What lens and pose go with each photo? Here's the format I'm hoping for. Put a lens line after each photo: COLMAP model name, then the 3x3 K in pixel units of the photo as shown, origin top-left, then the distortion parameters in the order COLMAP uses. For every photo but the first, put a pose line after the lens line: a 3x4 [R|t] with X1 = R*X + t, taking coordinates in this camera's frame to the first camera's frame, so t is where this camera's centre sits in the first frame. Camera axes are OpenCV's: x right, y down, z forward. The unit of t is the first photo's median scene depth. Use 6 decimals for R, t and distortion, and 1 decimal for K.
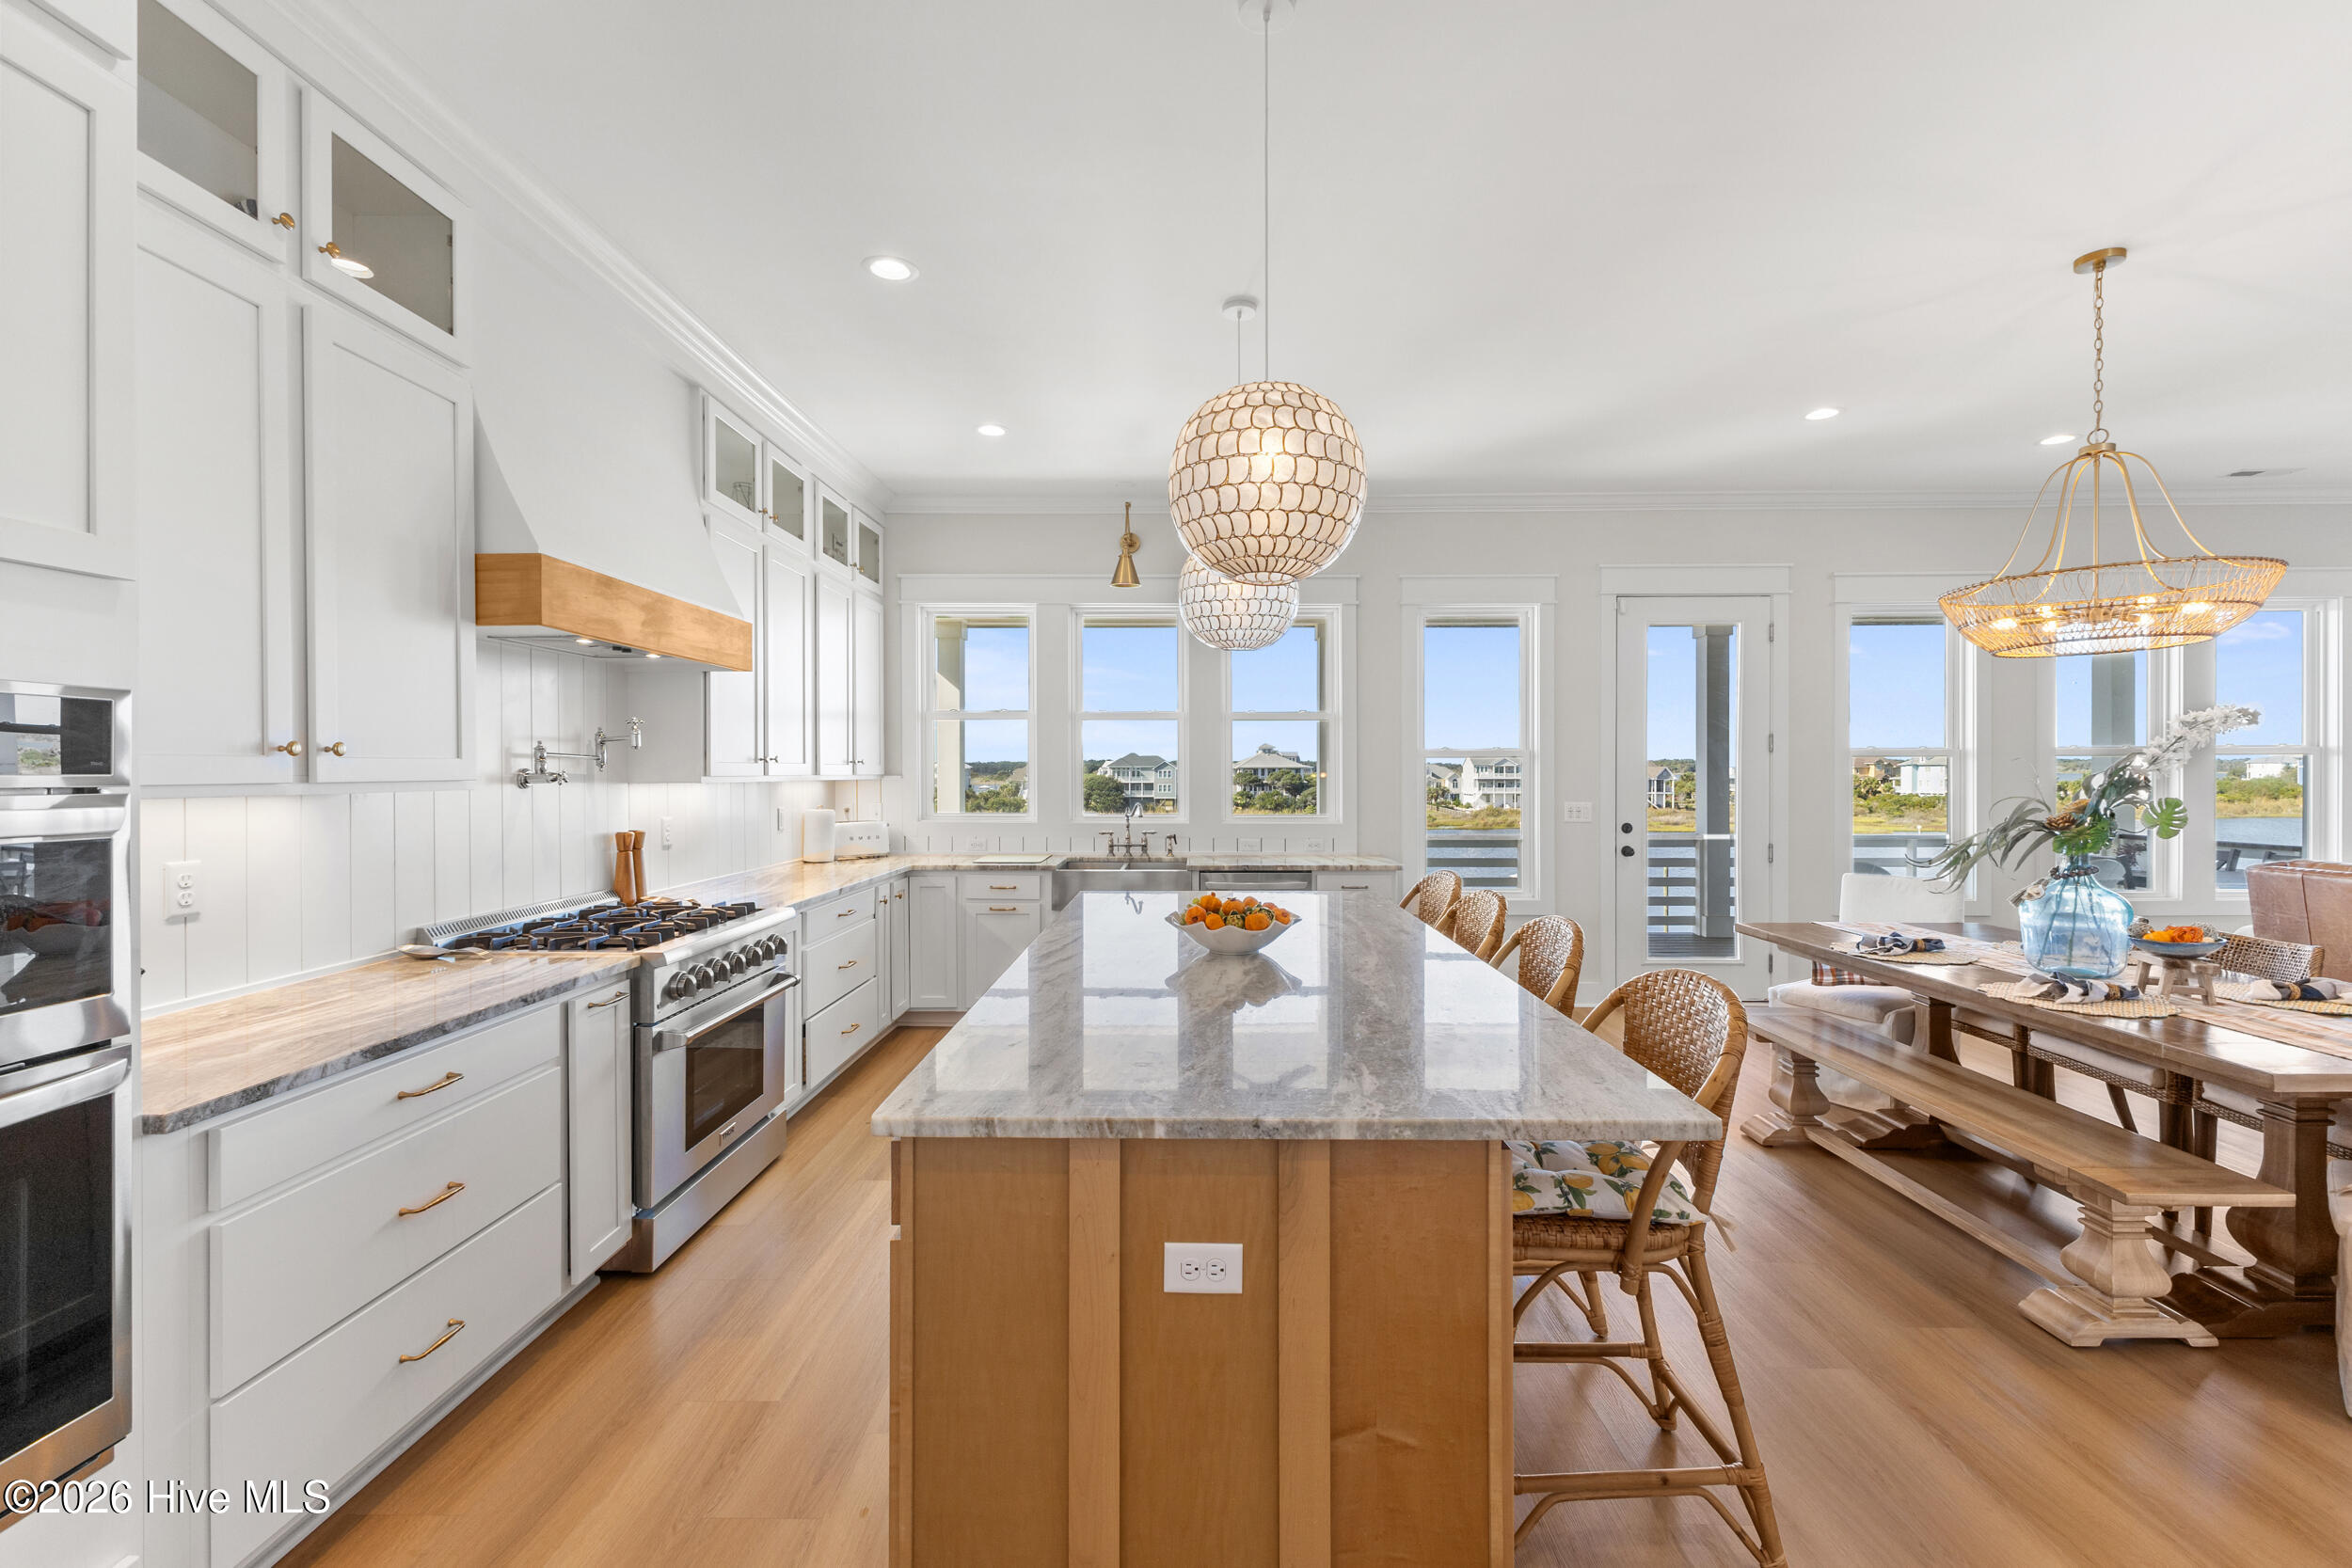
lens RADIAL K [[1012.3, 0, 1173.9], [0, 1012.3, 773.1], [0, 0, 1]] dist [0.015841, -0.004688]
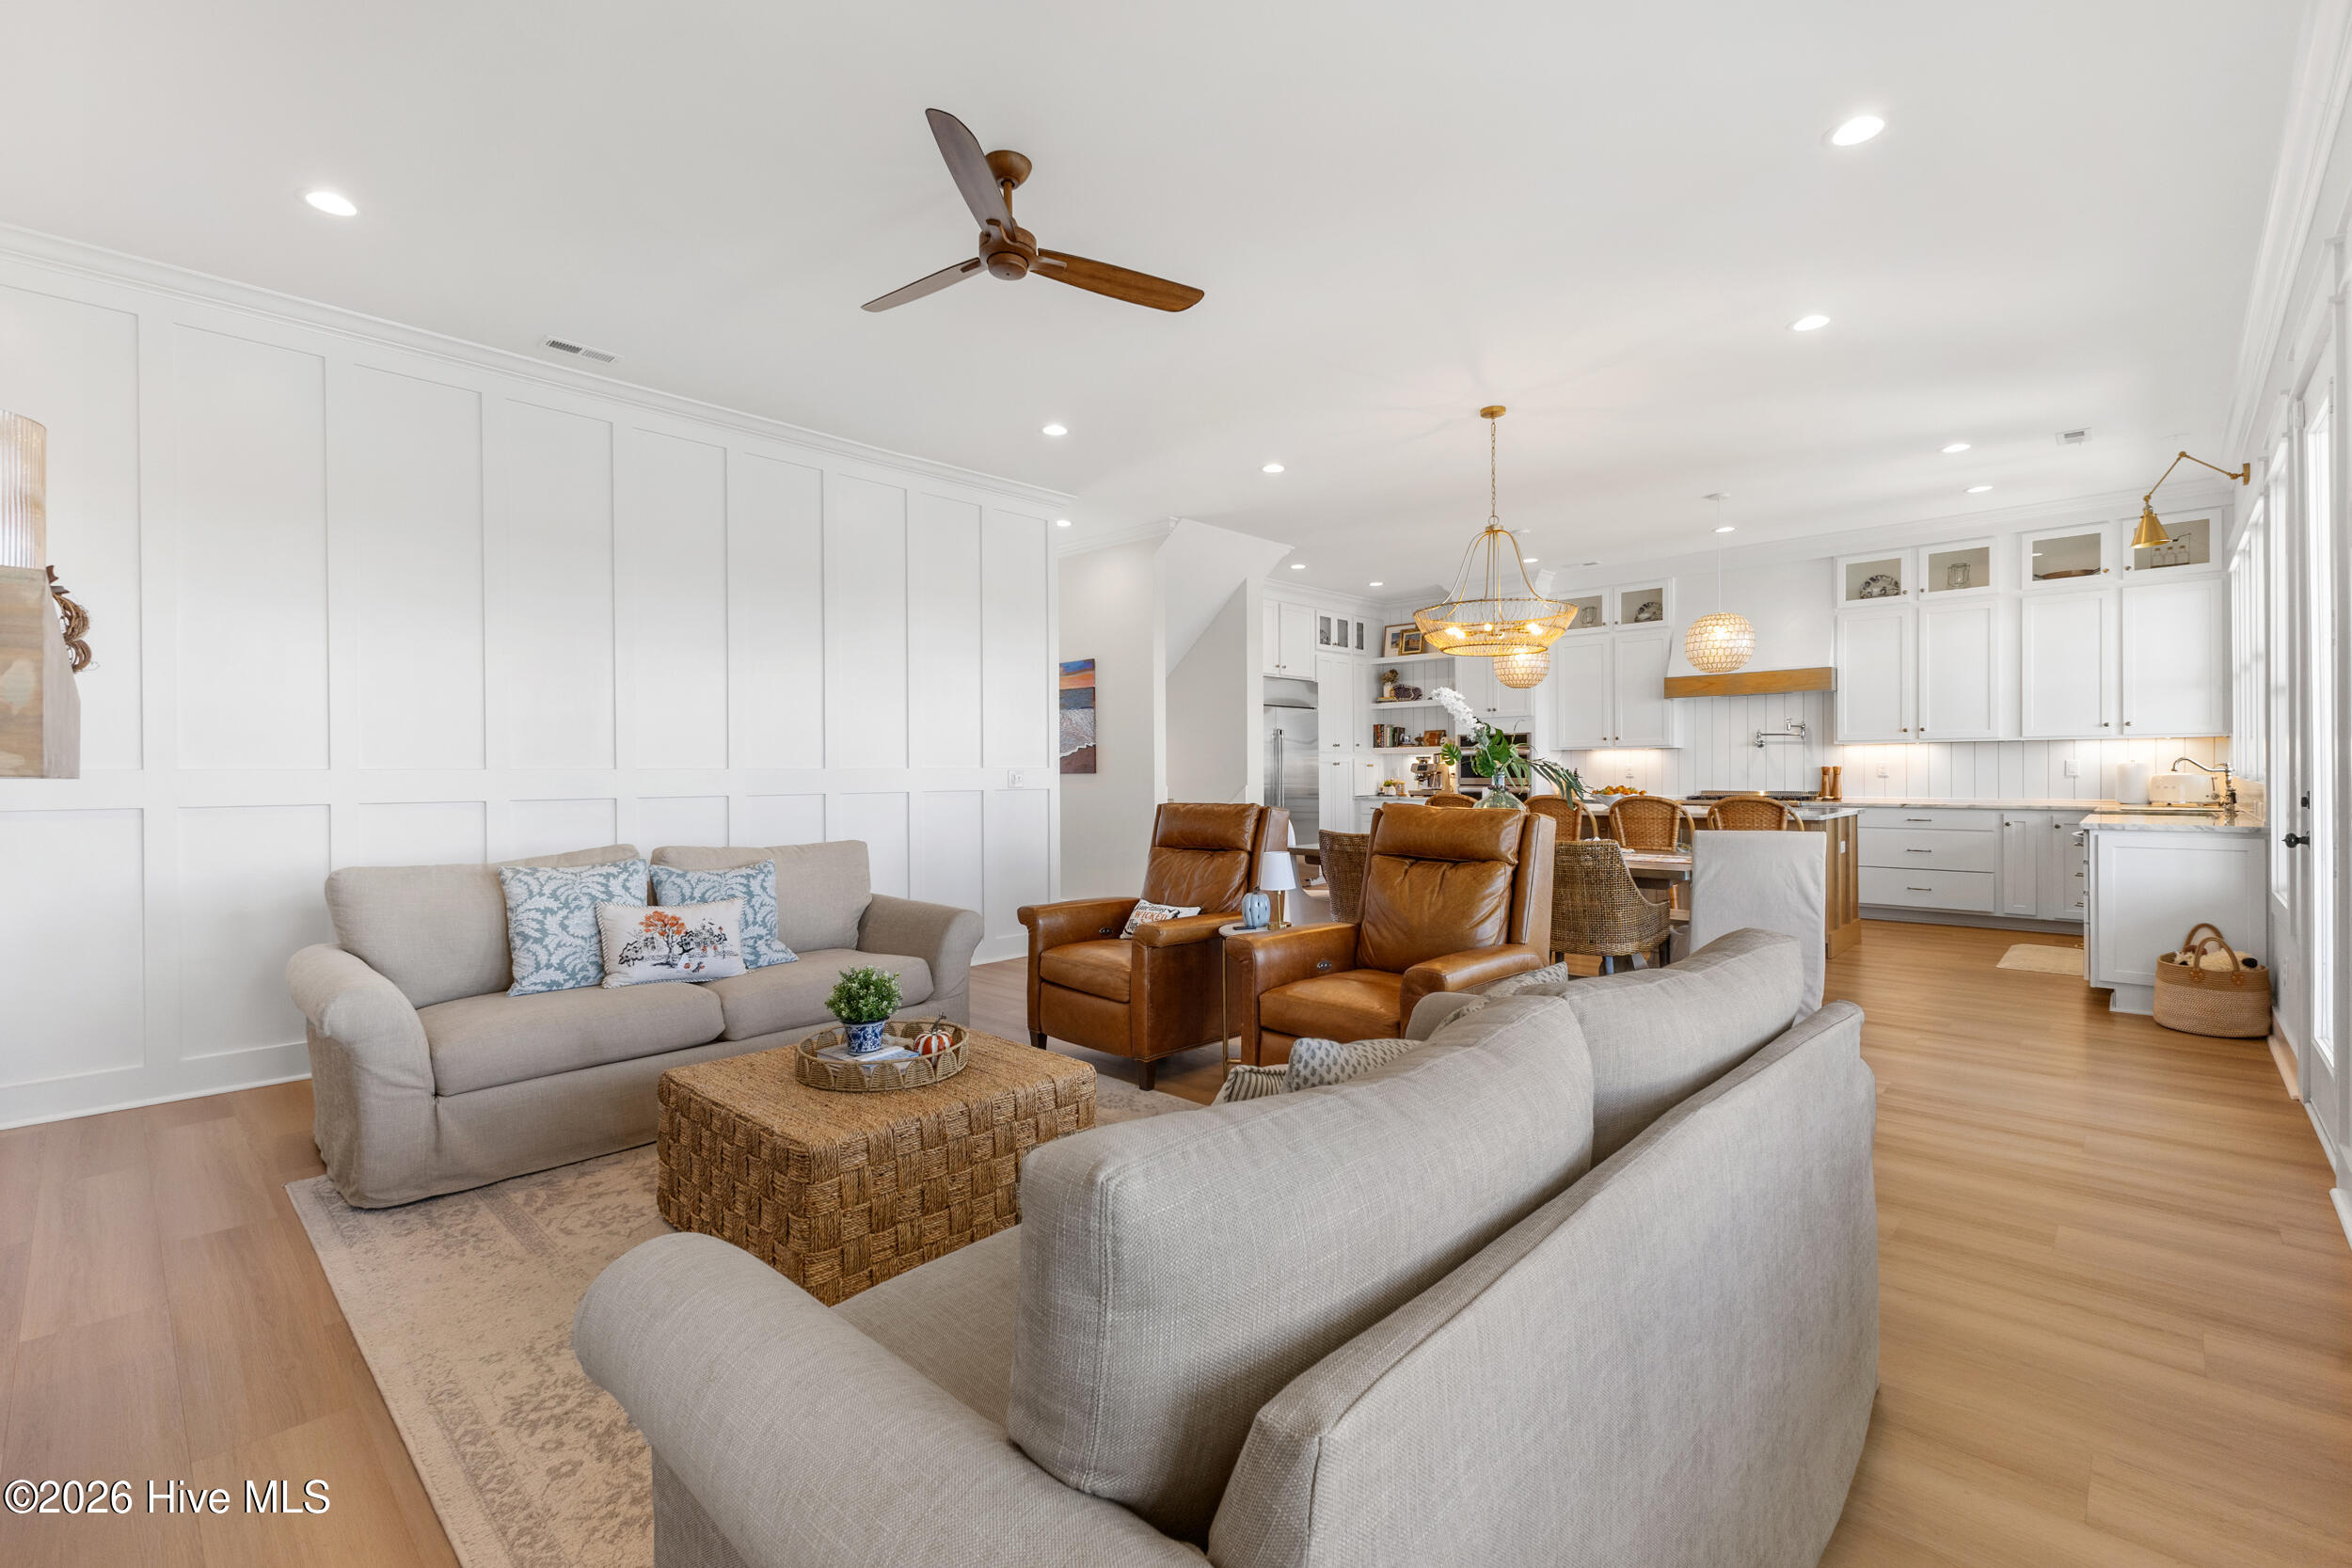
lens RADIAL K [[1012.3, 0, 1173.3], [0, 1012.3, 770.7], [0, 0, 1]] dist [0.015841, -0.004688]
pose [[-0.681025, 0.000218, -0.732261, 1.824285], [0.001989, 0.999997, -0.001552, 0.059198], [0.732258, -0.002514, -0.681023, 1.294106]]
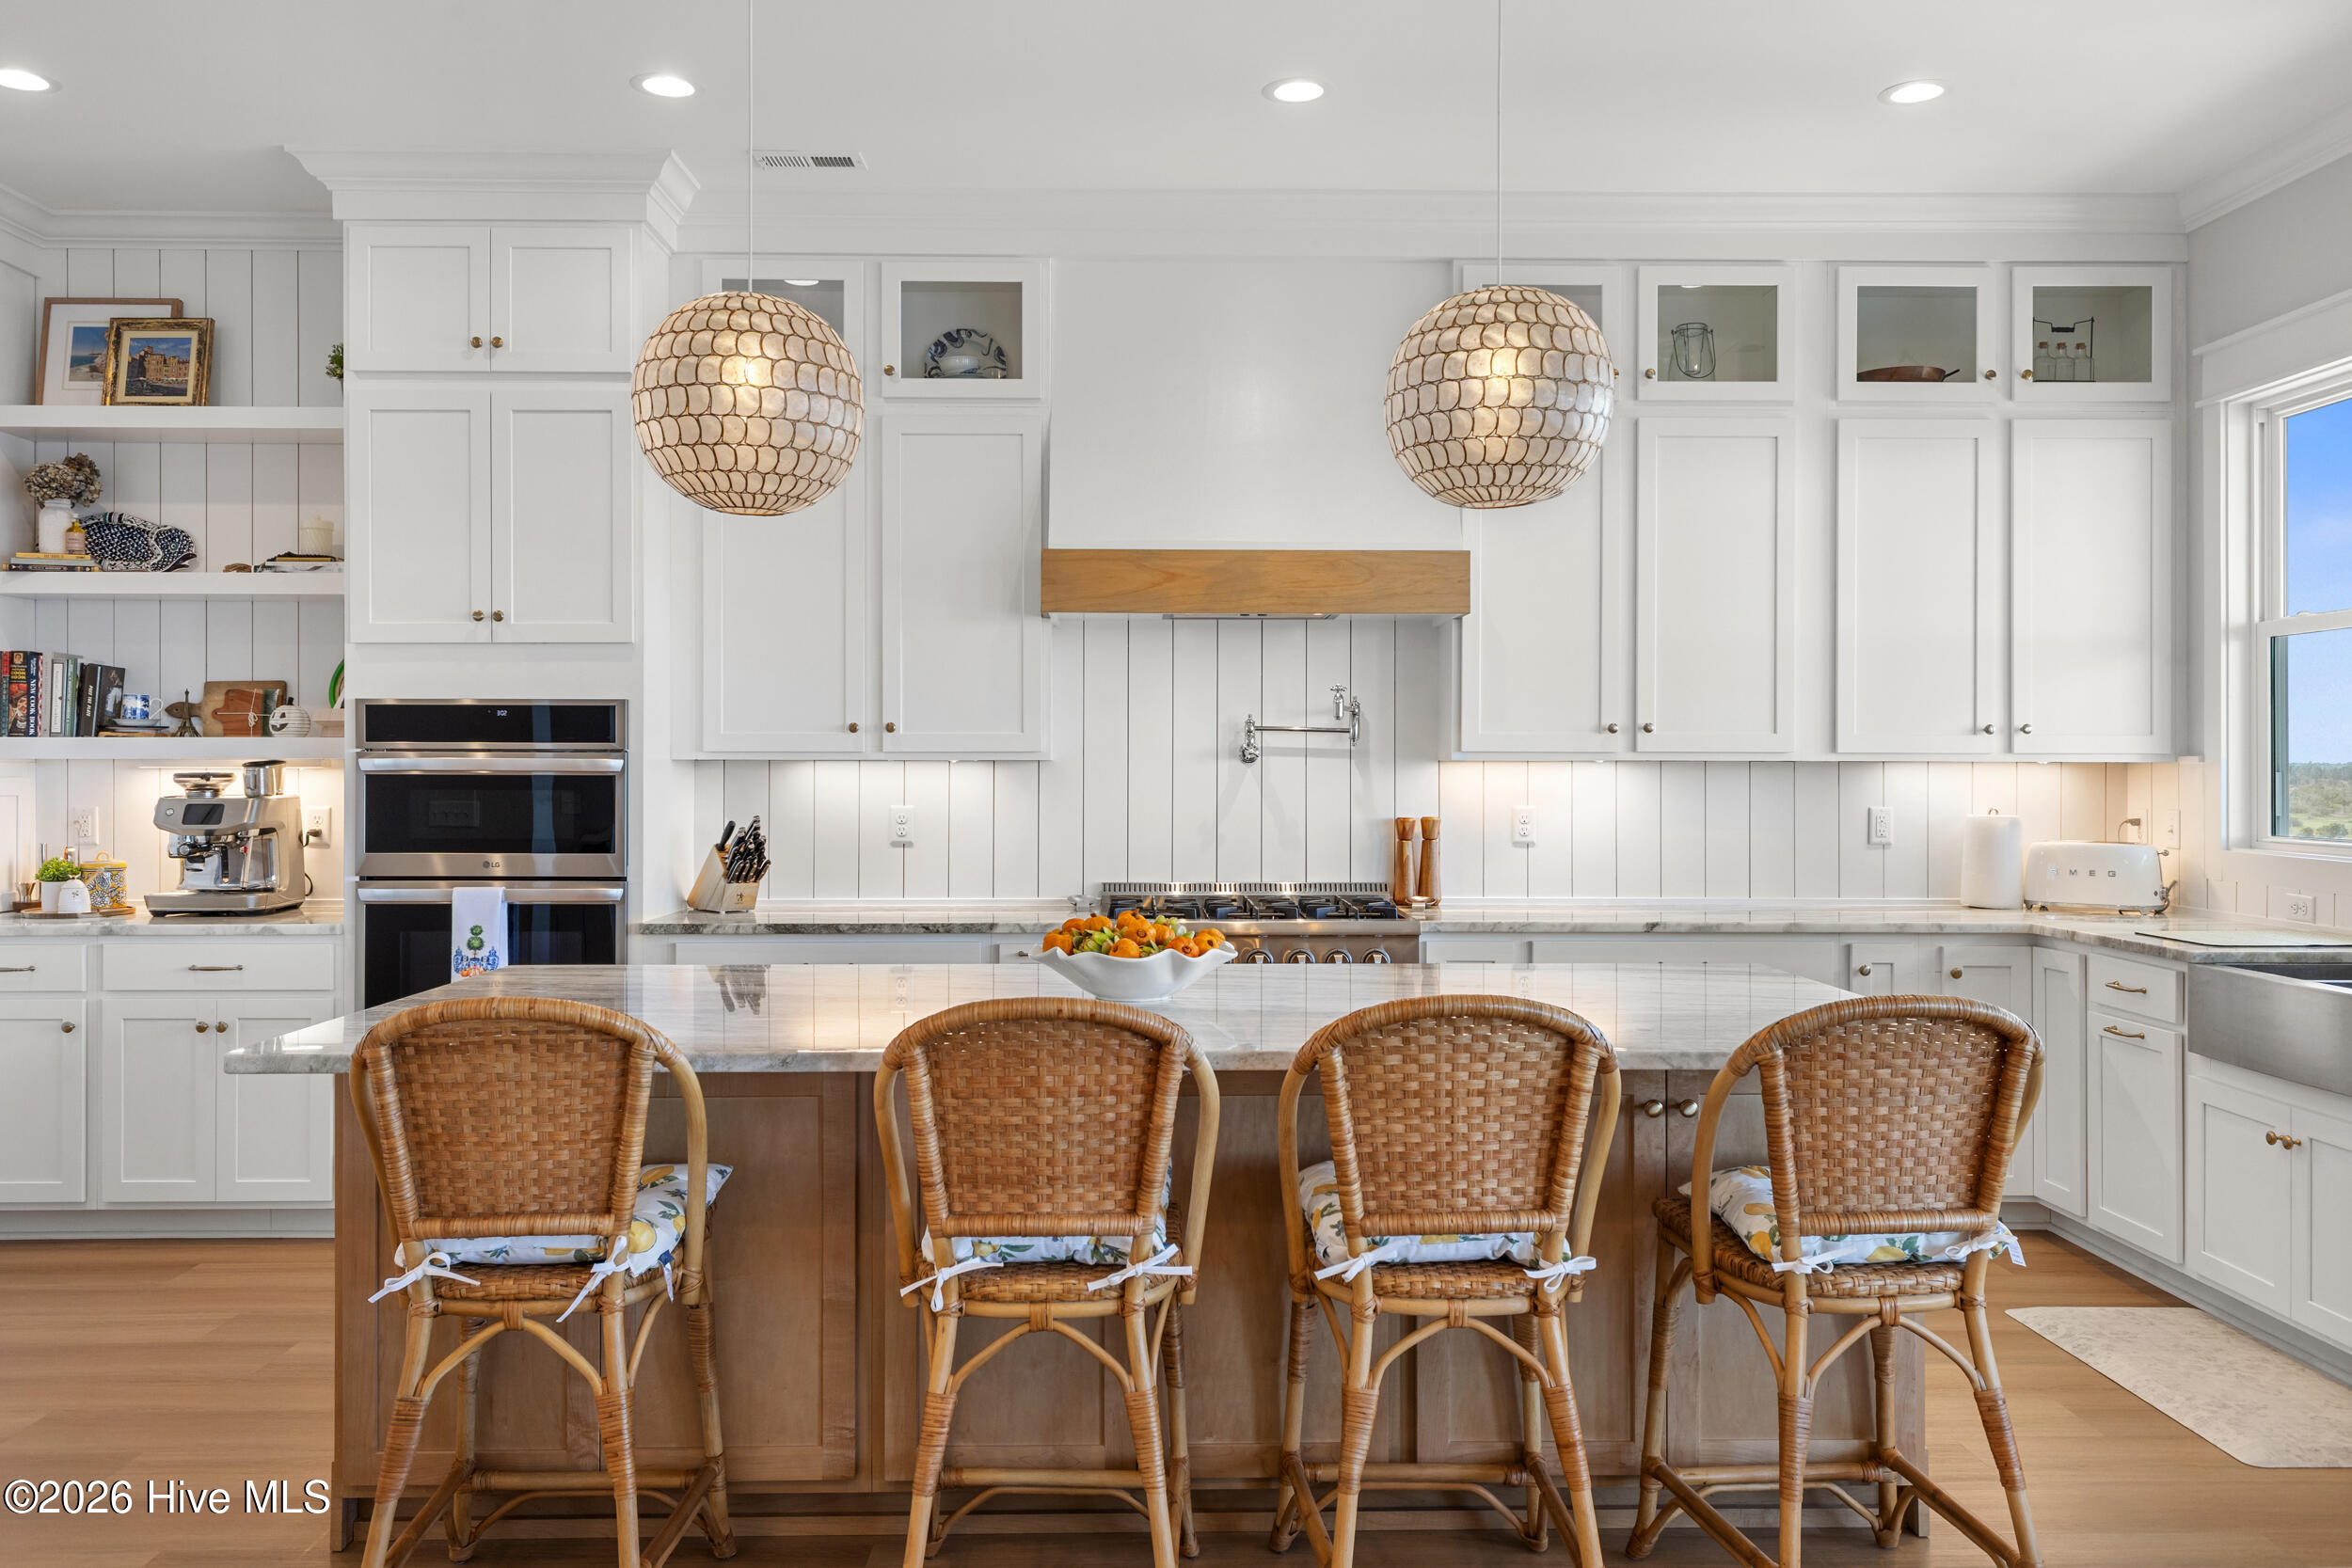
lens RADIAL K [[1808.4, 0, 1180.7], [0, 1808.4, 768.7], [0, 0, 1]] dist [0.016420, -0.013385]
pose [[0.038600, 0.000294, -0.999255, 0.842711], [-0.003982, 0.999992, 0.000141, 0.015309], [0.999247, 0.003973, 0.038601, 0.662216]]
